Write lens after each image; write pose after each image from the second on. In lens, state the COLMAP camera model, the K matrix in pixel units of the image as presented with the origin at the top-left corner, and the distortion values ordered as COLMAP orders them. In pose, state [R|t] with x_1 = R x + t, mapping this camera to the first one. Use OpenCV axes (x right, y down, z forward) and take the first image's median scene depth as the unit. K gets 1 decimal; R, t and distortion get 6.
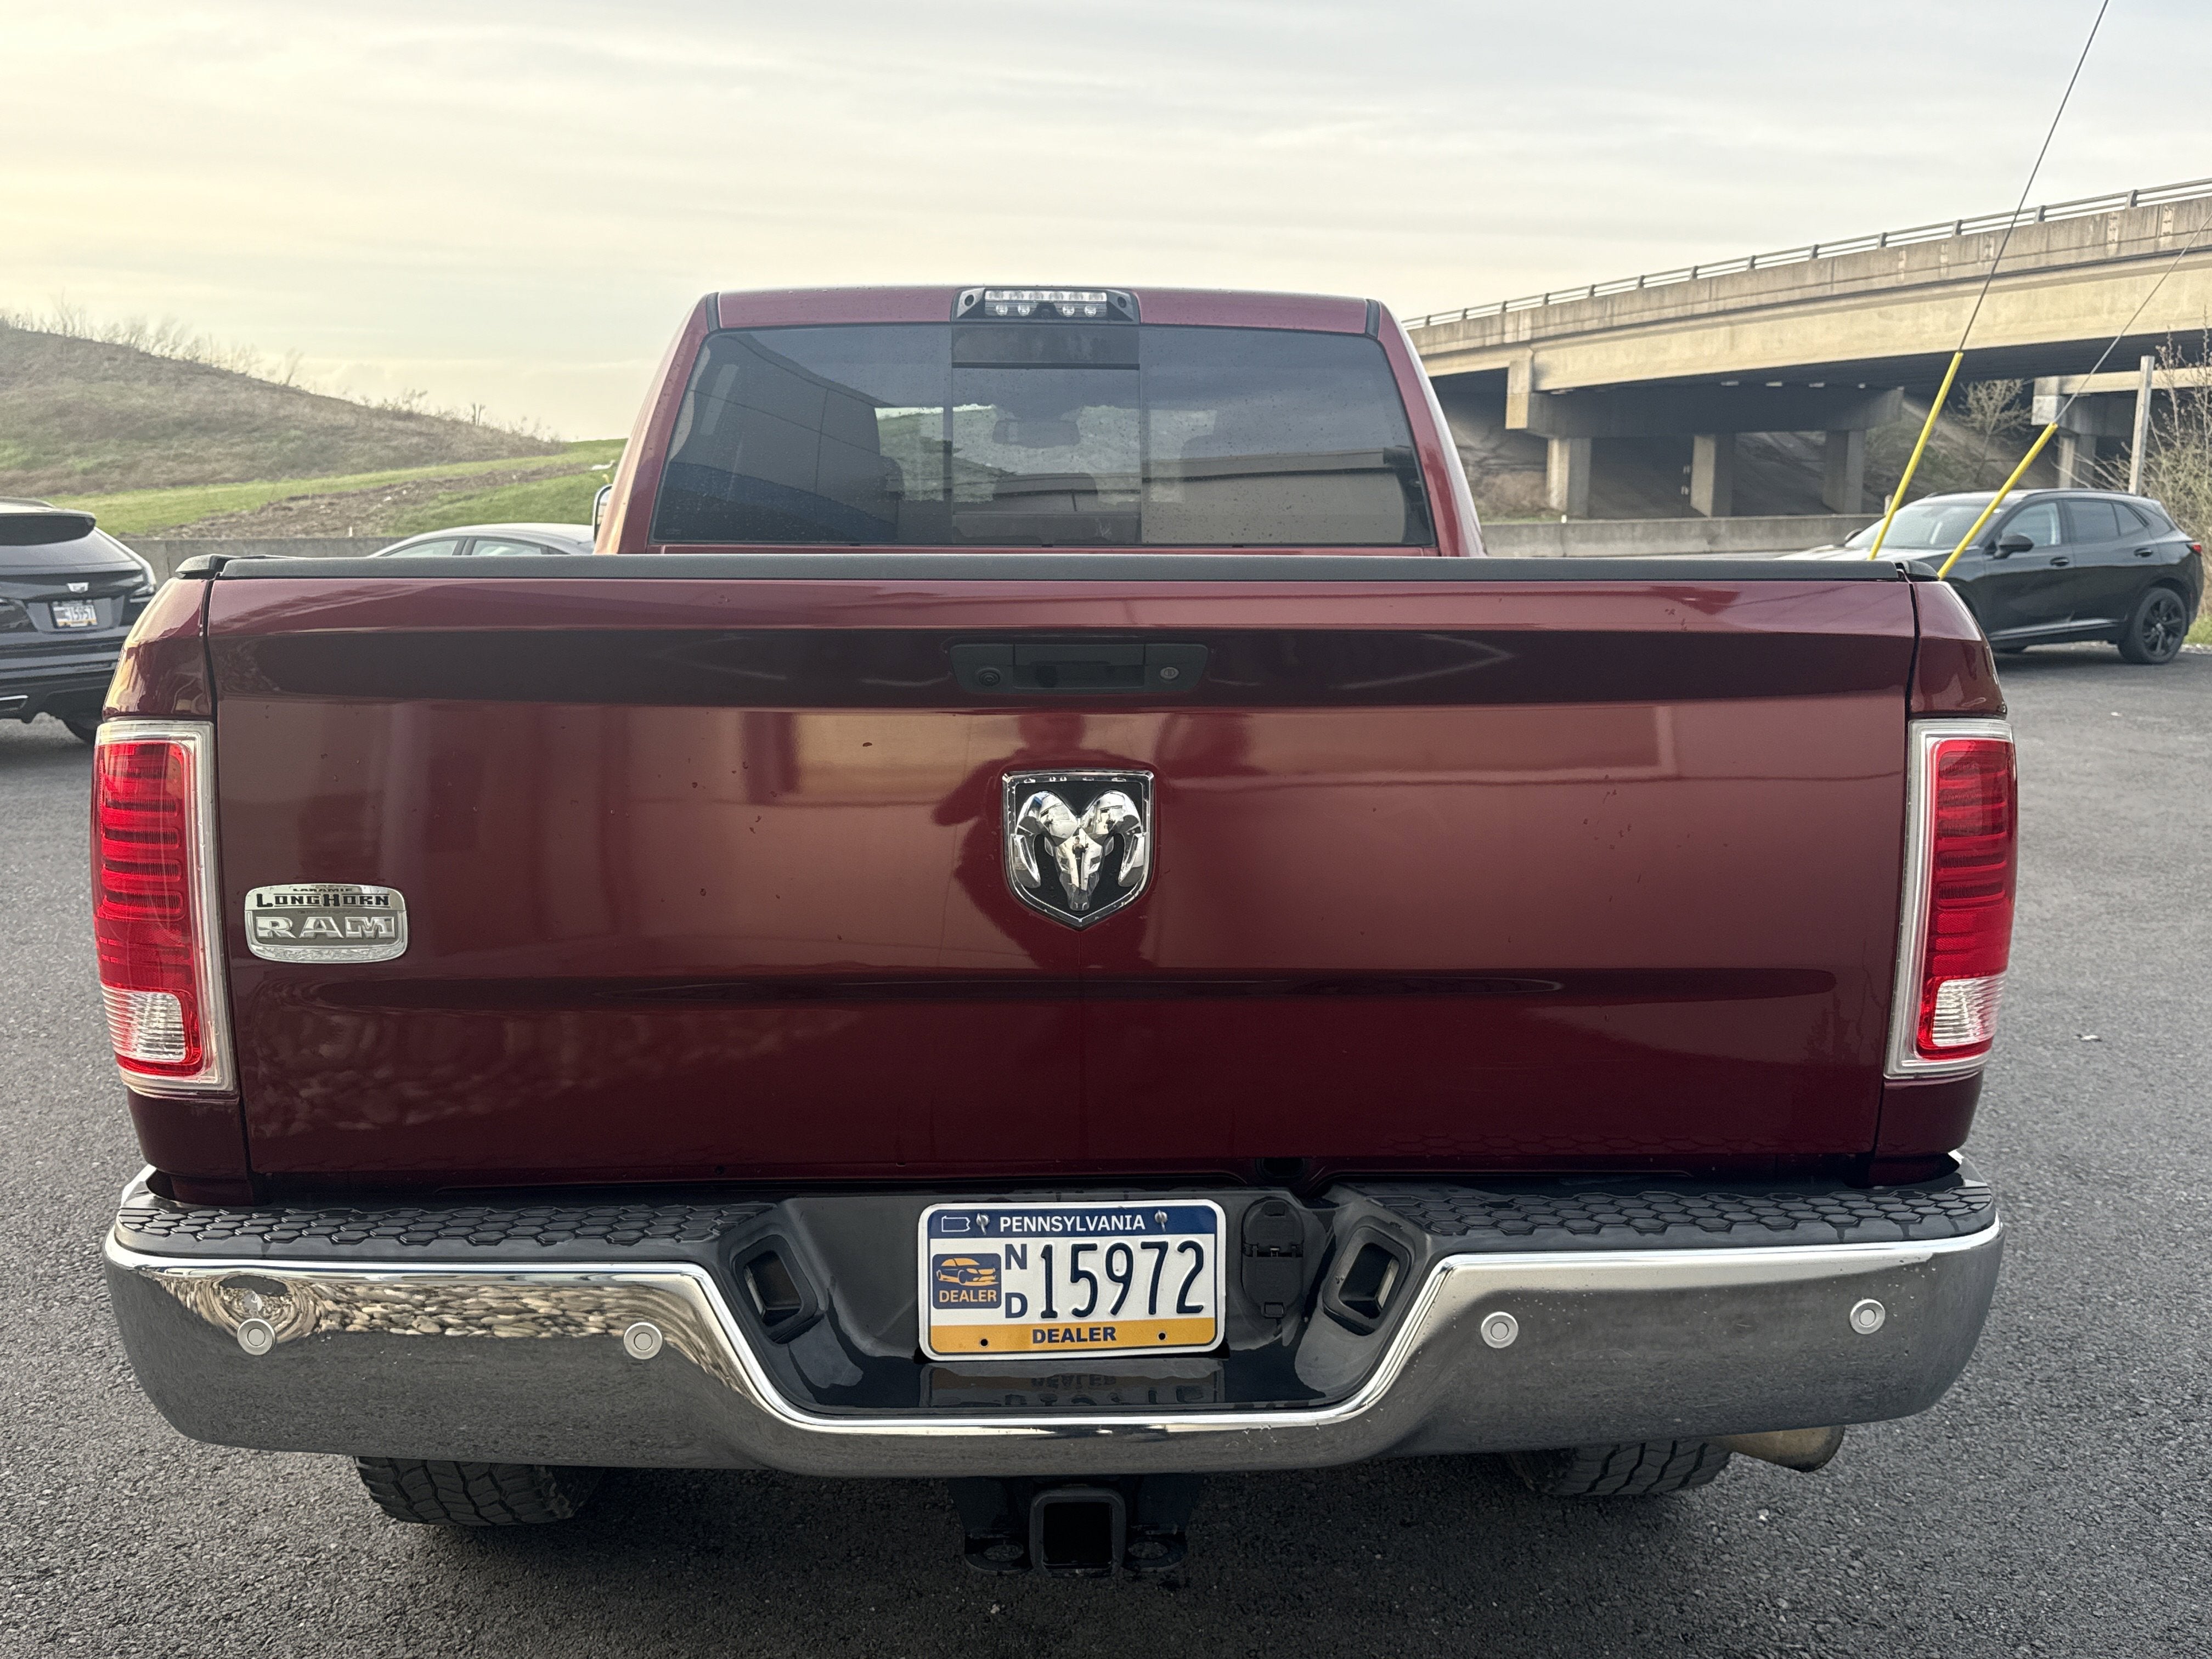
lens RADIAL K [[2136.2, 0, 1117.0], [0, 2136.2, 783.2], [0, 0, 1]] dist [0.001358, -0.013985]
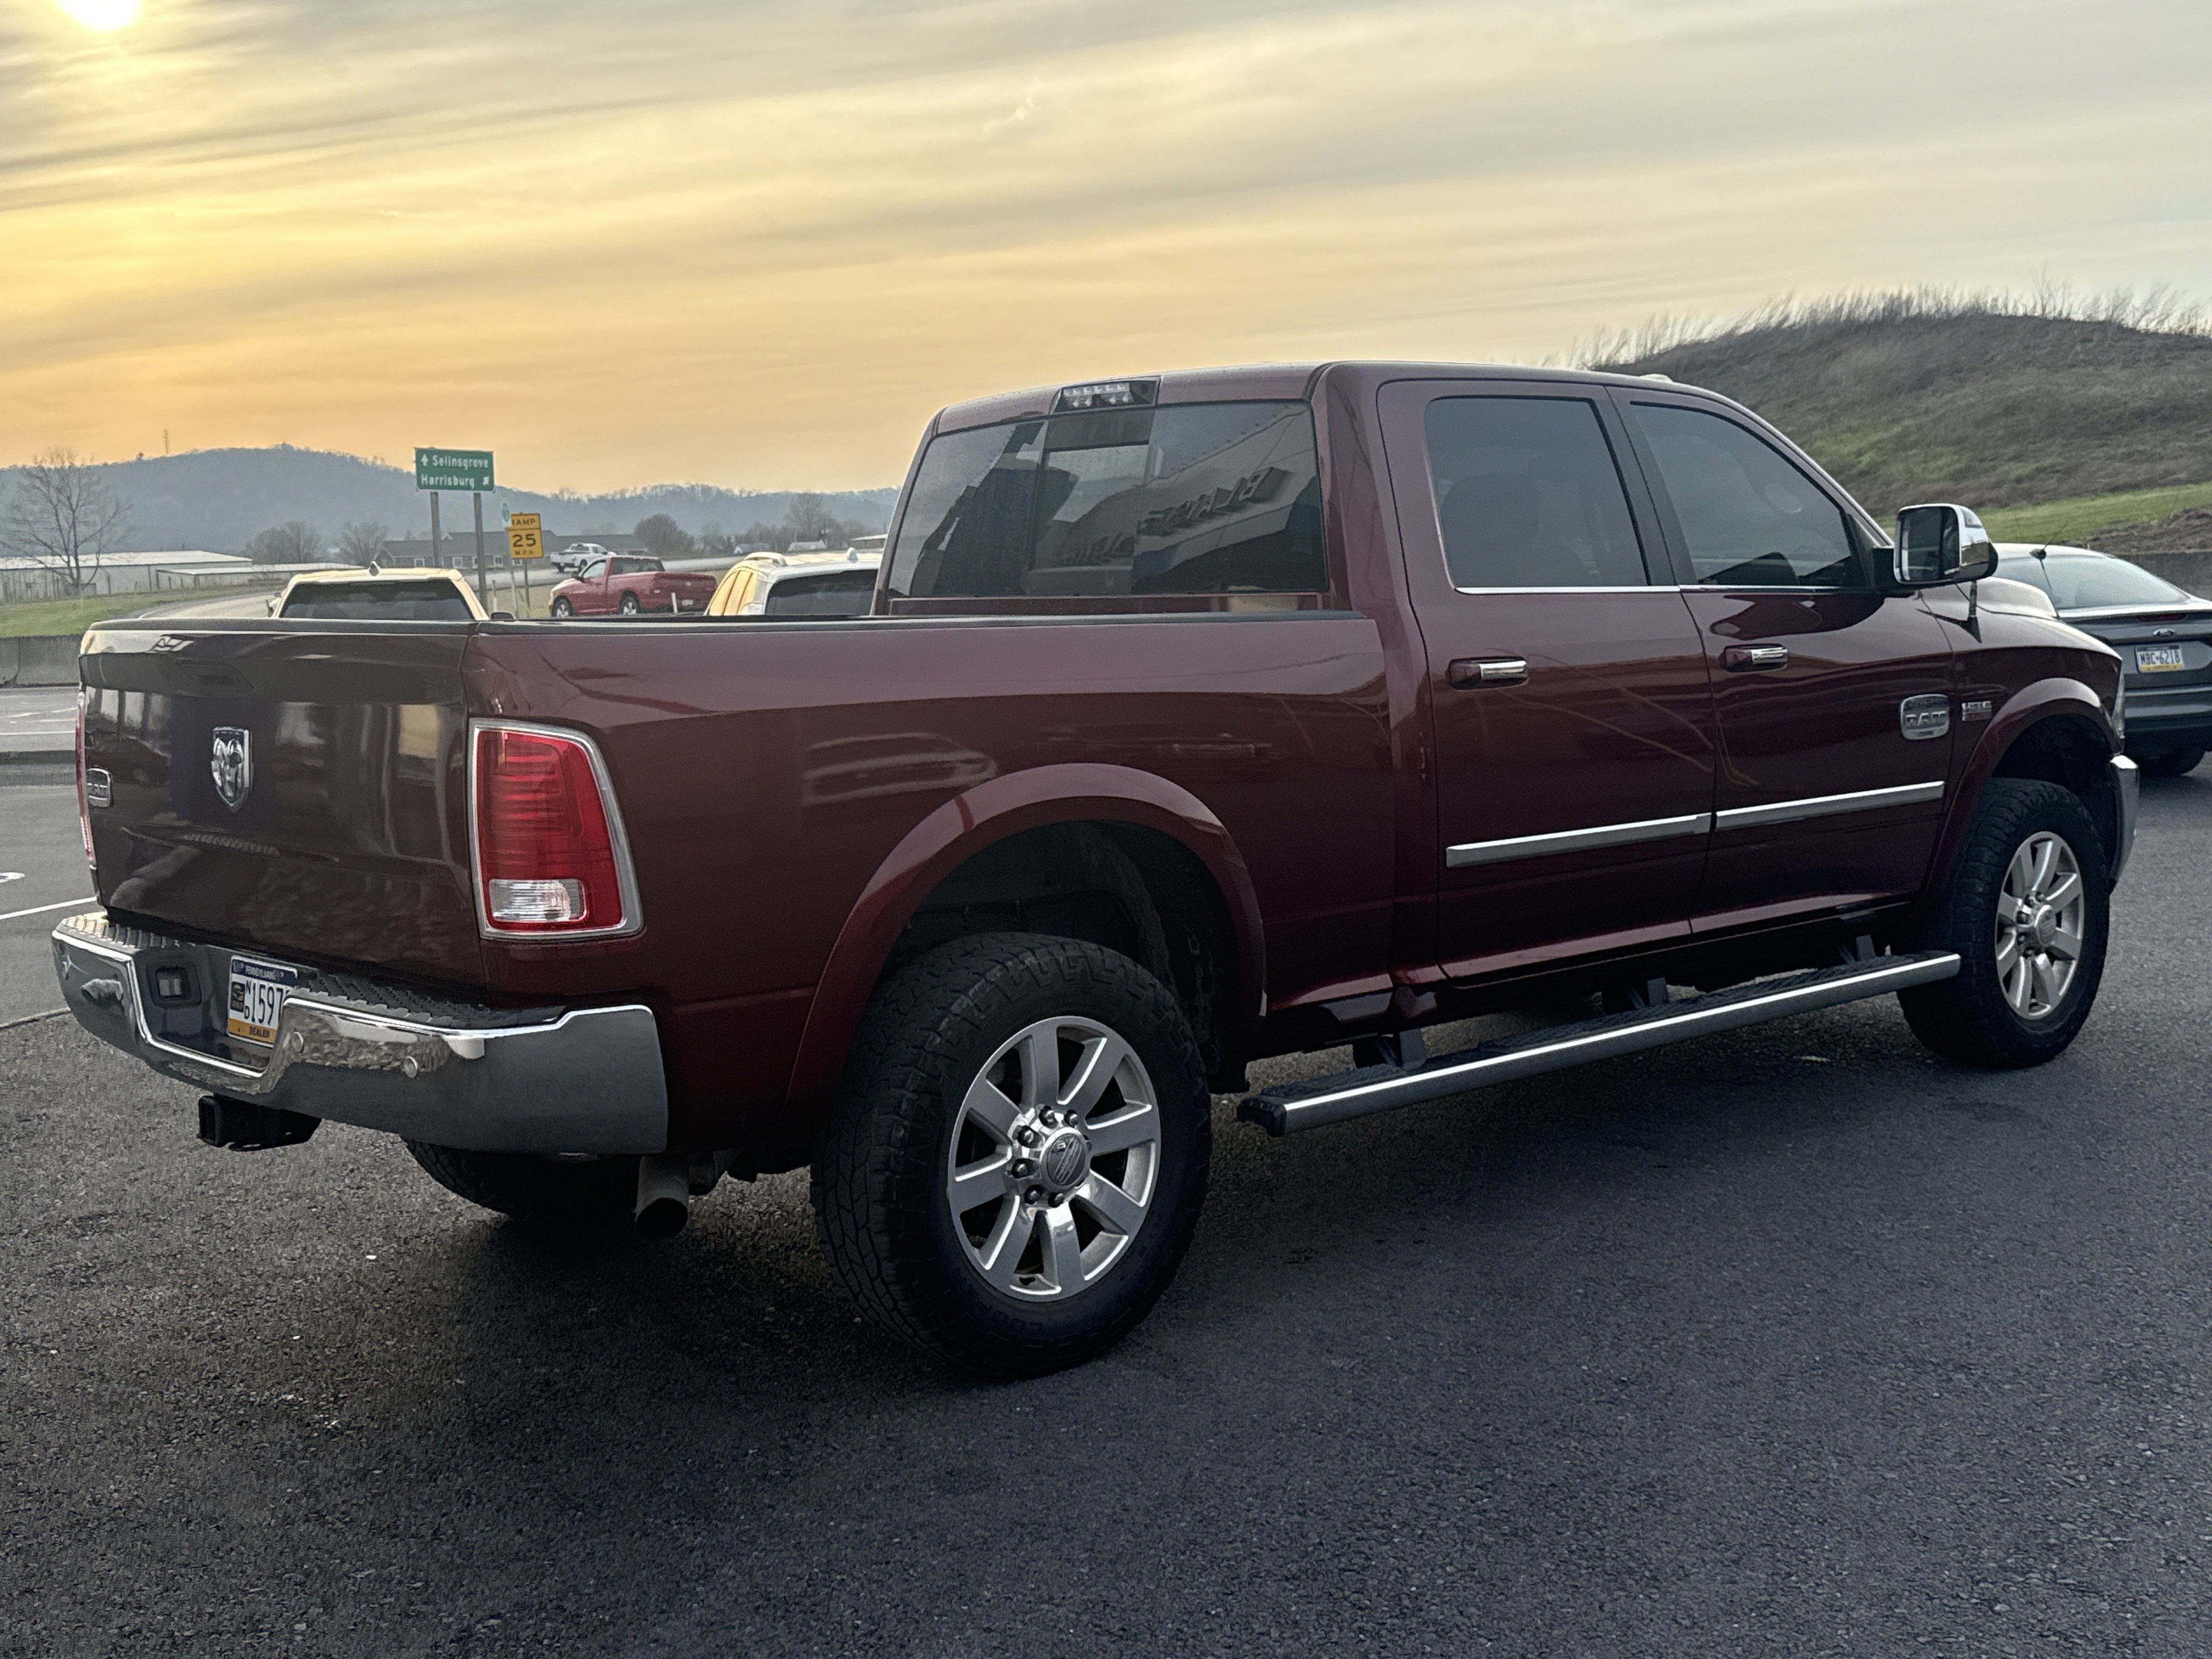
lens RADIAL K [[3127.0, 0, 1106.0], [0, 3127.0, 867.2], [0, 0, 1]] dist [0.277484, -0.950537]
pose [[0.539448, 0.063476, -0.839623, 0.393198], [-0.071637, 0.996999, 0.029348, -0.003237], [0.838966, 0.044316, 0.542377, 0.014746]]
